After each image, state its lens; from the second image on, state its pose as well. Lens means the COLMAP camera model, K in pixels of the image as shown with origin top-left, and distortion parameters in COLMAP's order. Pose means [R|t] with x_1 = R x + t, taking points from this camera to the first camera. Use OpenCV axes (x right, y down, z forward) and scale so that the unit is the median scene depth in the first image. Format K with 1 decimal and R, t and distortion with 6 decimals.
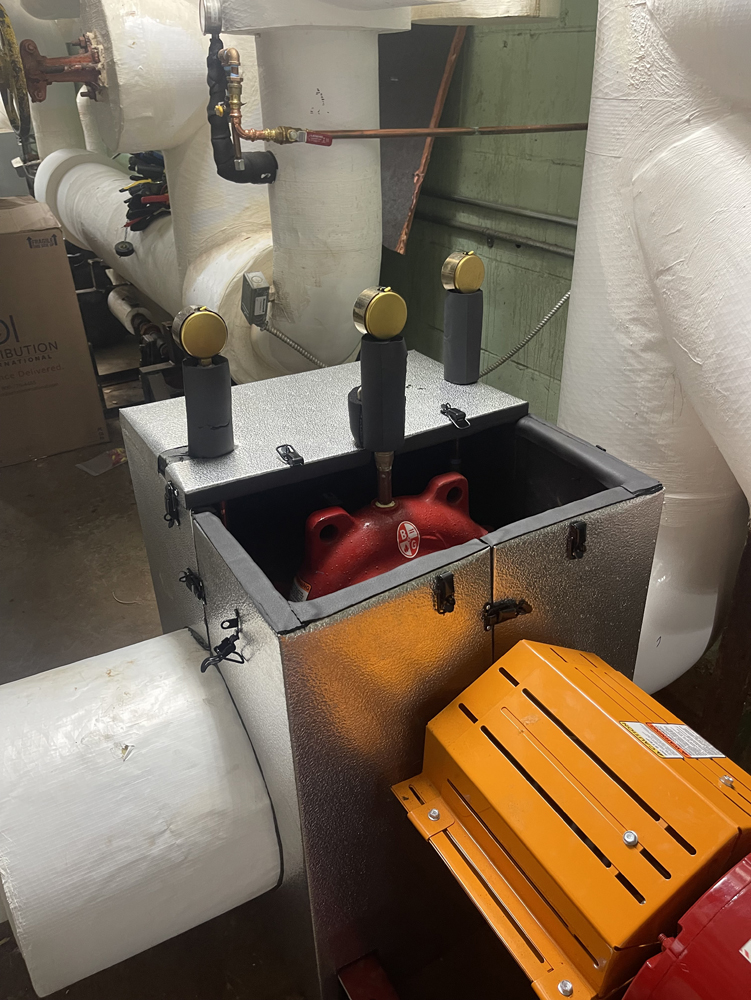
lens RADIAL K [[738.0, 0, 375.5], [0, 738.0, 500.0], [0, 0, 1]] dist [0.105524, -0.142871]
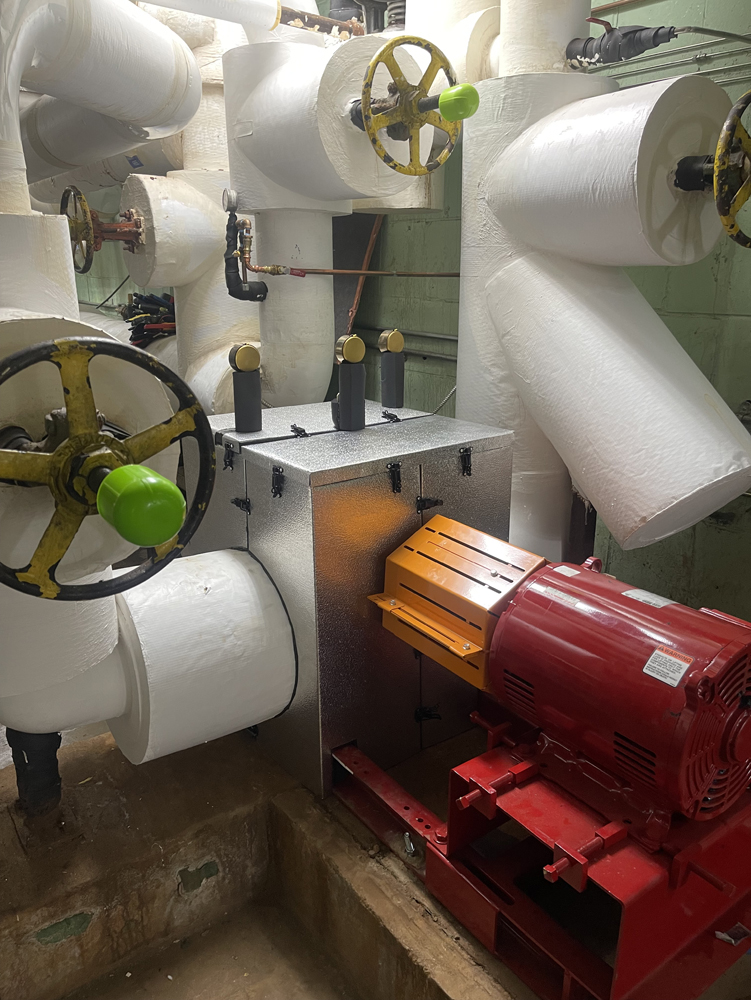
lens RADIAL K [[757.3, 0, 365.7], [0, 757.3, 503.7], [0, 0, 1]] dist [0.077281, -0.113568]
pose [[0.994865, -0.009520, 0.100760, -0.096197], [0.030993, 0.976393, -0.213764, 0.334785], [-0.096347, 0.215790, 0.971675, -0.462040]]
